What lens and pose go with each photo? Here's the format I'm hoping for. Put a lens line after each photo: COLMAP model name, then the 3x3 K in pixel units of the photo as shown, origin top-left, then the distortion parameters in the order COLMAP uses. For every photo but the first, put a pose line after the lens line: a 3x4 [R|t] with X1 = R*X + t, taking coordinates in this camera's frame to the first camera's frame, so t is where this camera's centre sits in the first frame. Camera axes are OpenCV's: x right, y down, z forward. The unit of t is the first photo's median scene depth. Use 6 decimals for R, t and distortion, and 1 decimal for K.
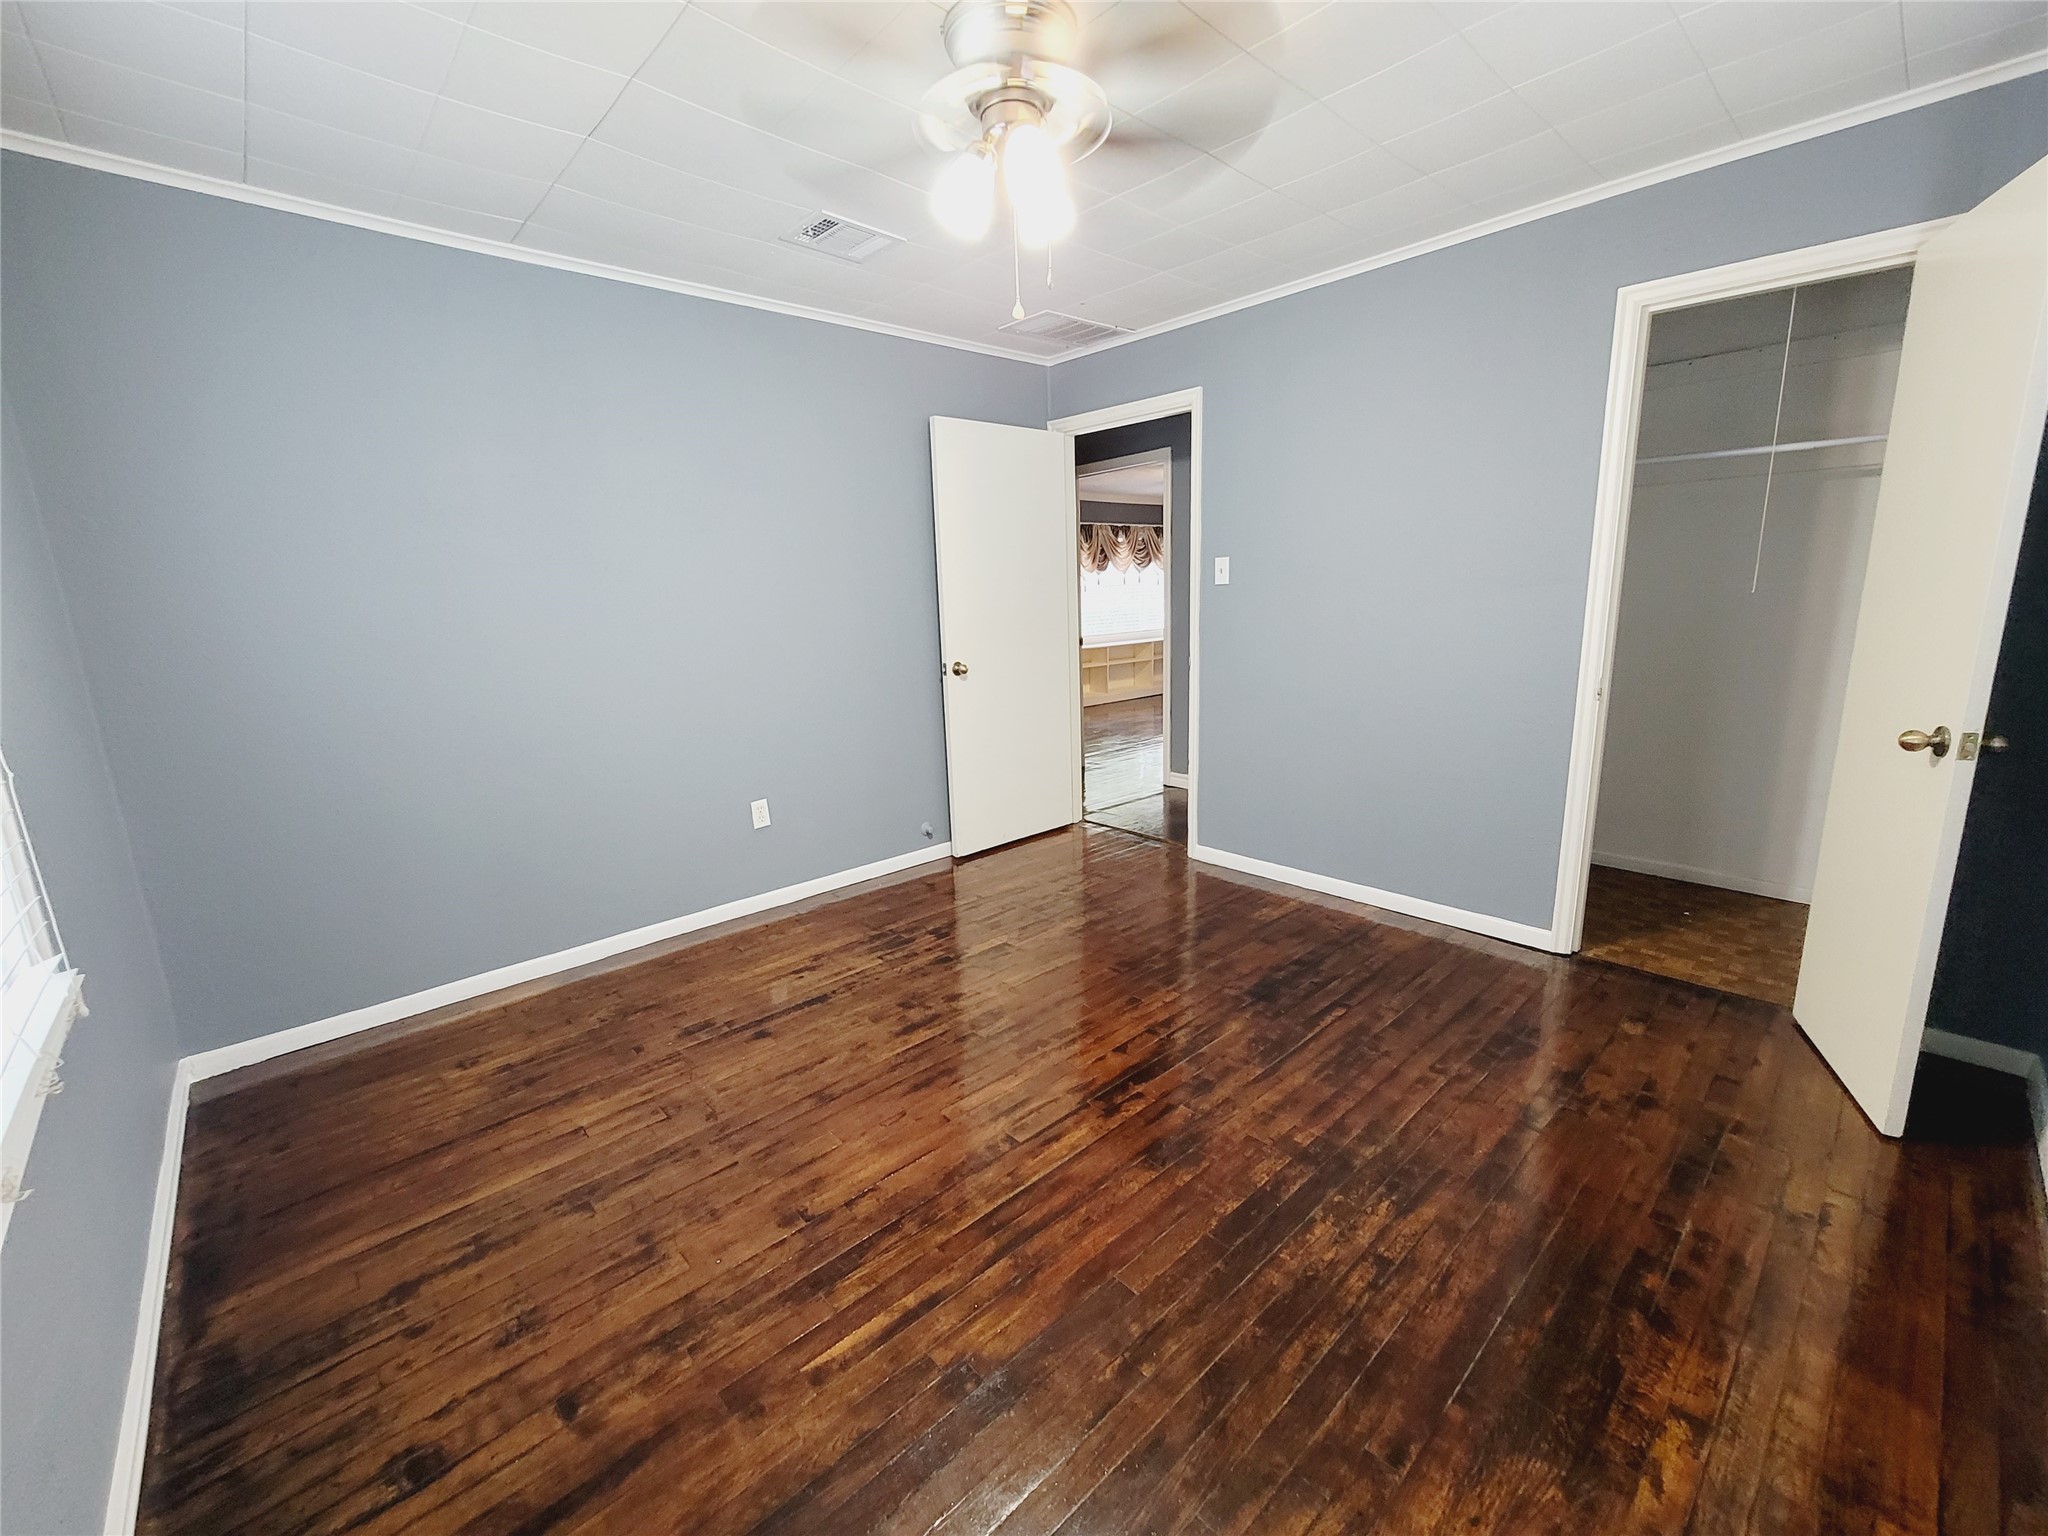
lens RADIAL K [[833.9, 0, 1026.1], [0, 833.9, 767.8], [0, 0, 1]] dist [-0.007408, 0.001565]
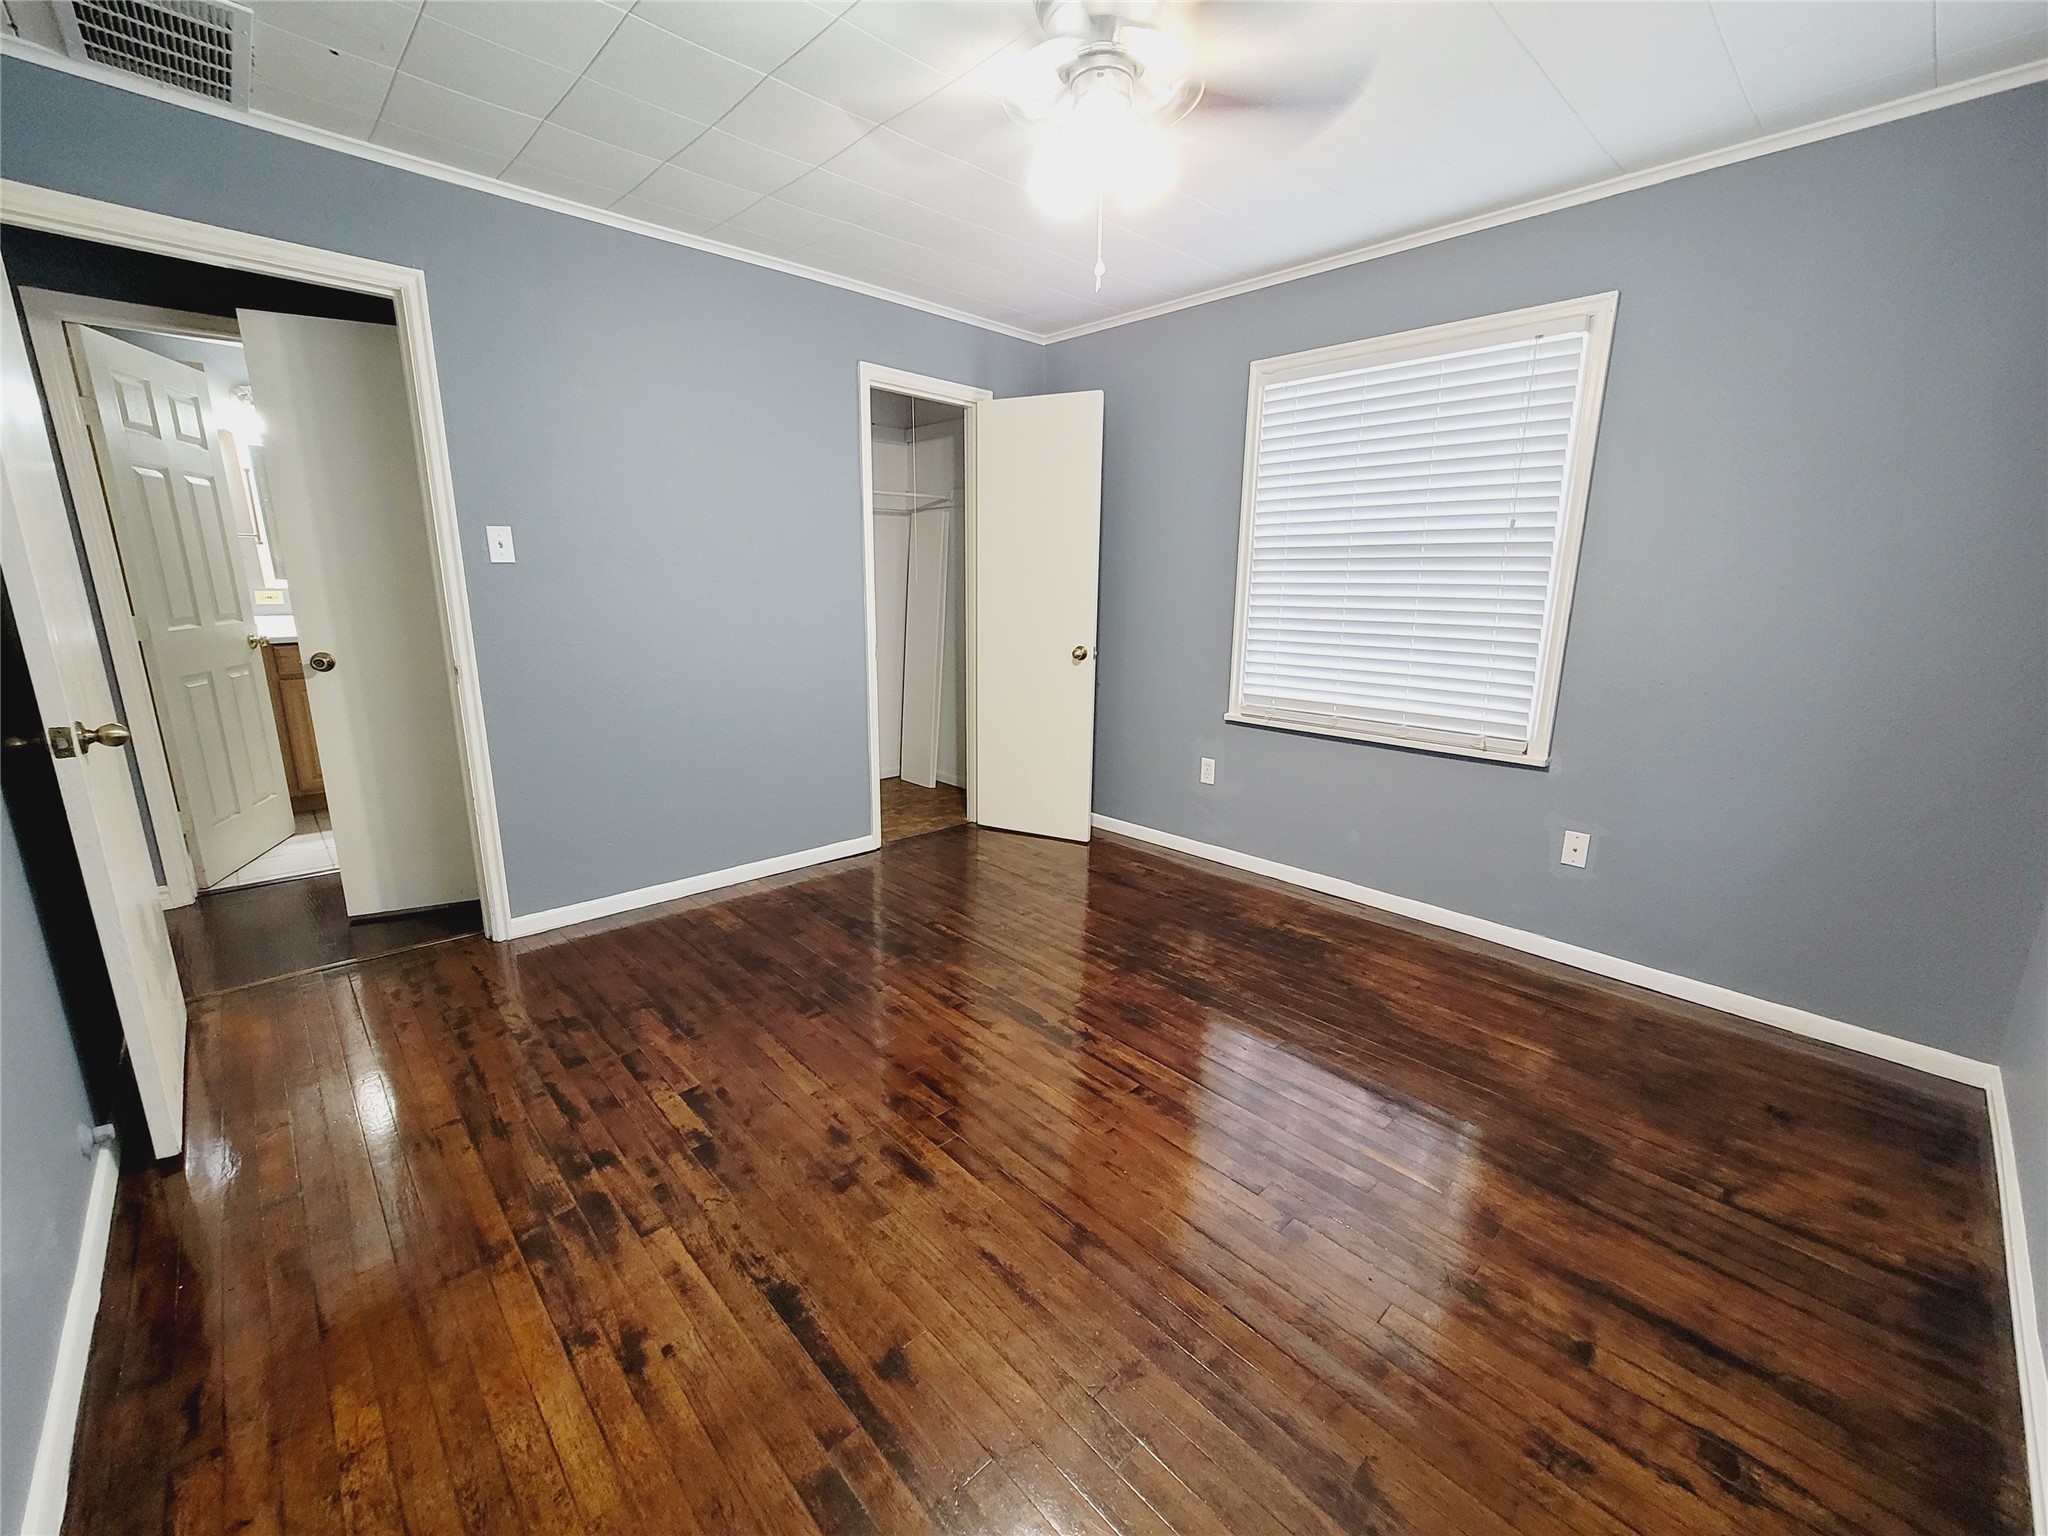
lens RADIAL K [[833.9, 0, 1007.0], [0, 833.9, 768.0], [0, 0, 1]] dist [-0.007408, 0.001565]
pose [[-0.000105, -0.197289, 0.980345, -0.921282], [0.196979, 0.961134, 0.193444, -0.172496], [-0.980408, 0.193128, 0.038761, 0.988300]]
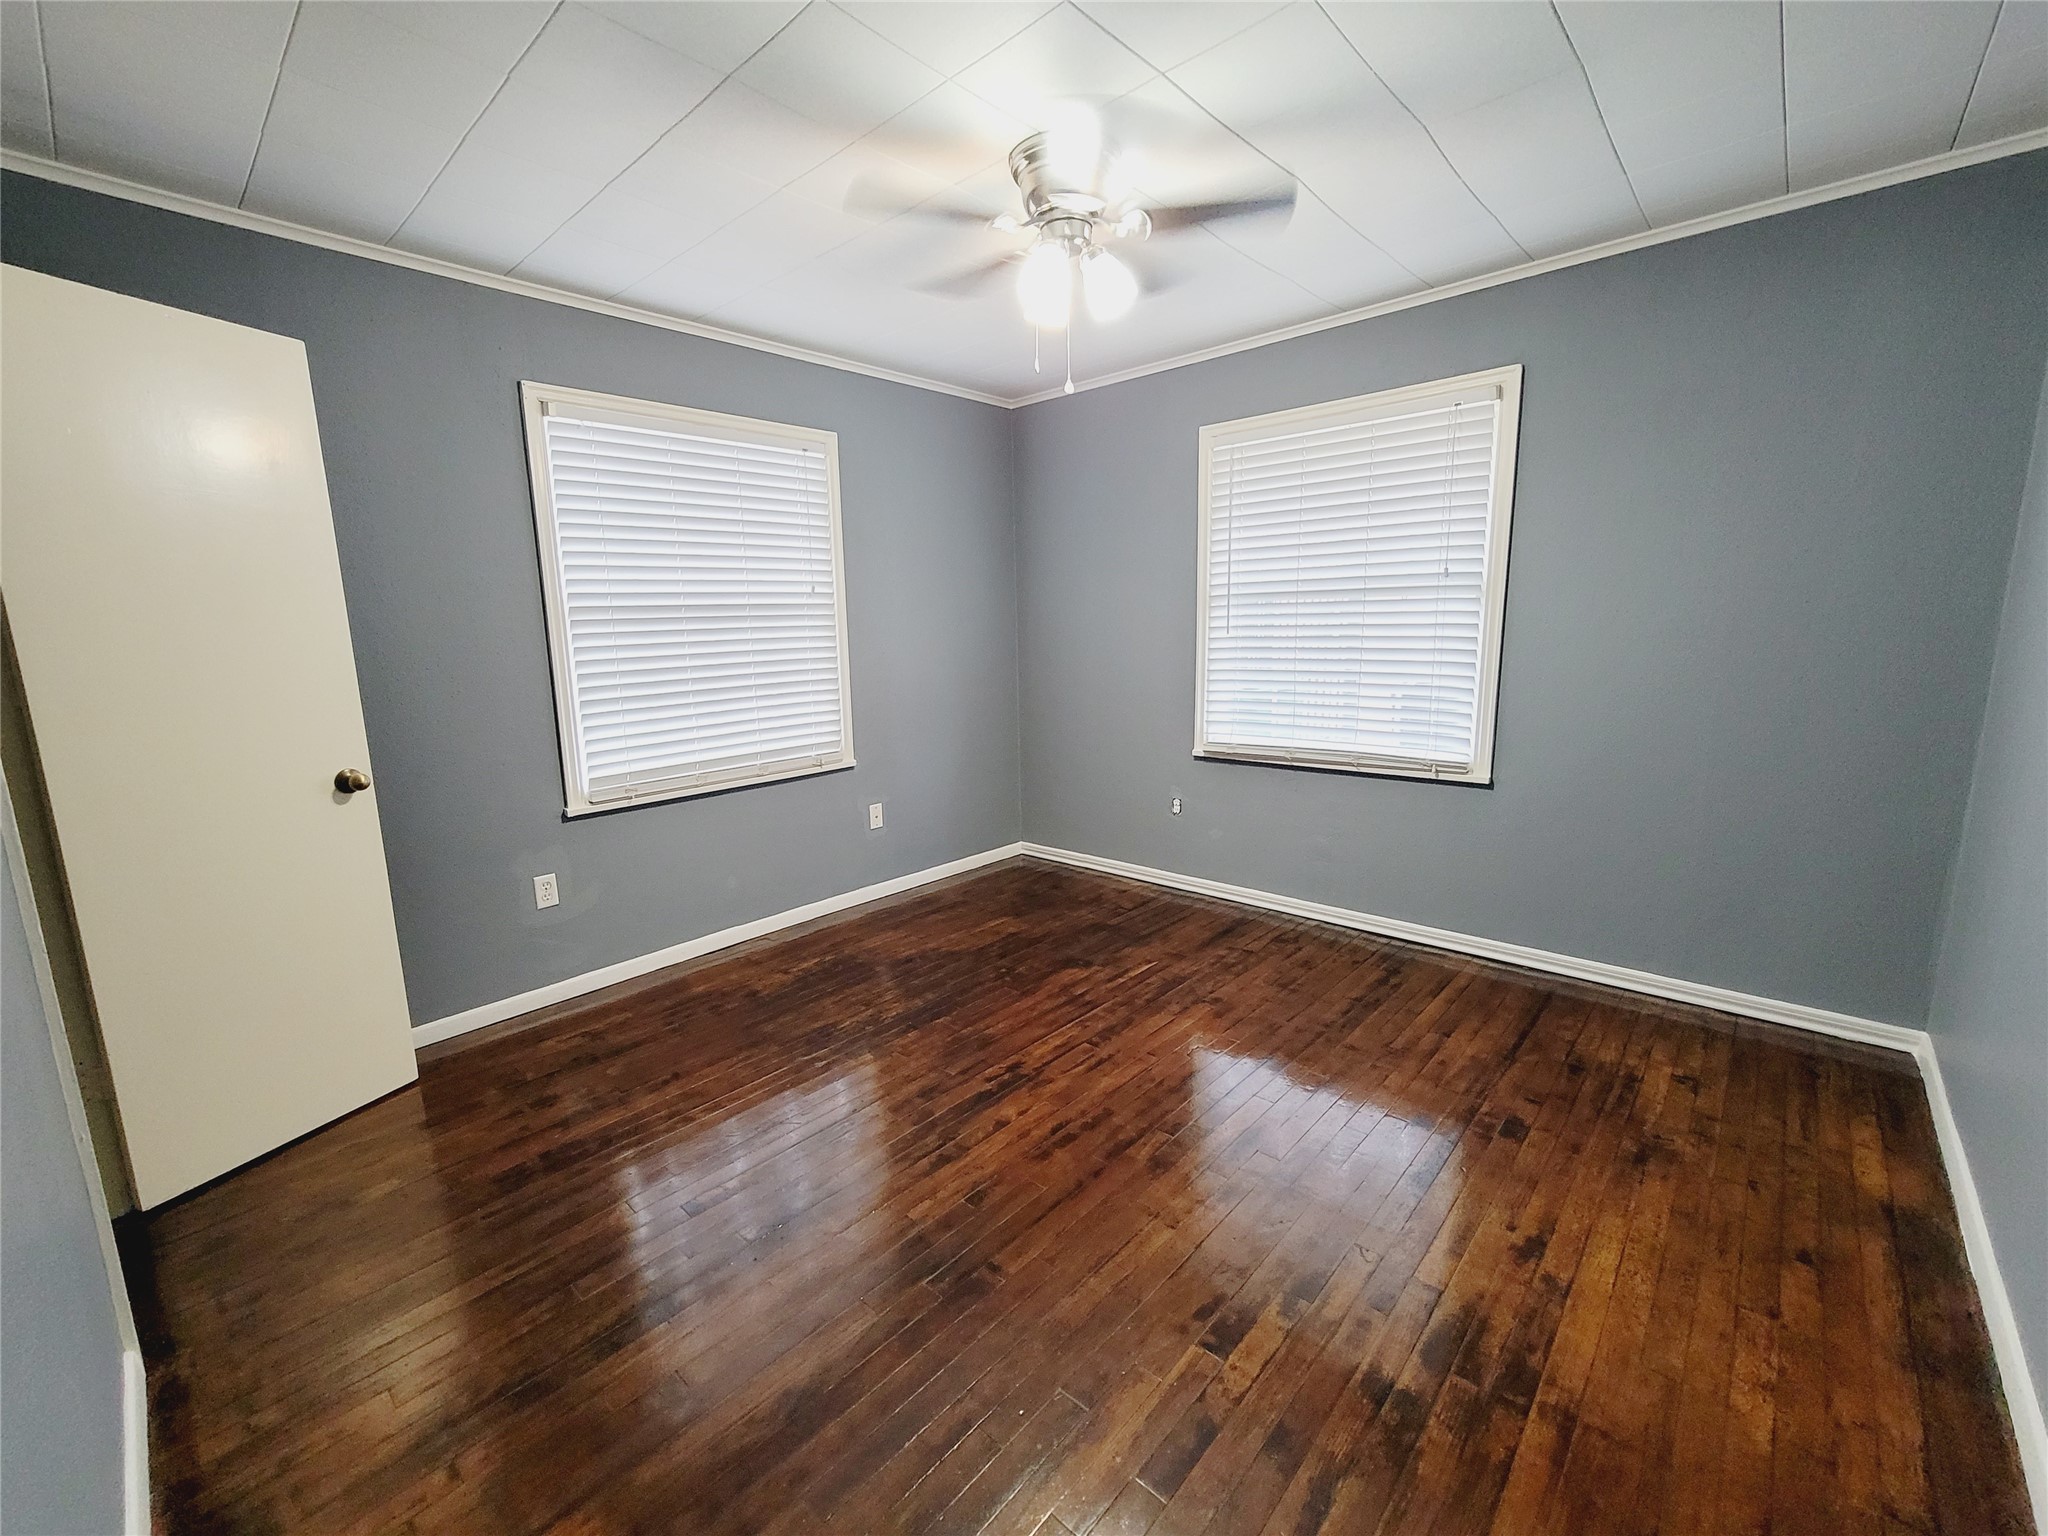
lens RADIAL K [[833.9, 0, 1021.8], [0, 833.9, 767.2], [0, 0, 1]] dist [-0.007408, 0.001565]
pose [[-0.995227, 0.068814, -0.069189, 0.143332], [0.038105, 0.926784, 0.373656, -0.413202], [0.089836, 0.369237, -0.924983, 1.919290]]
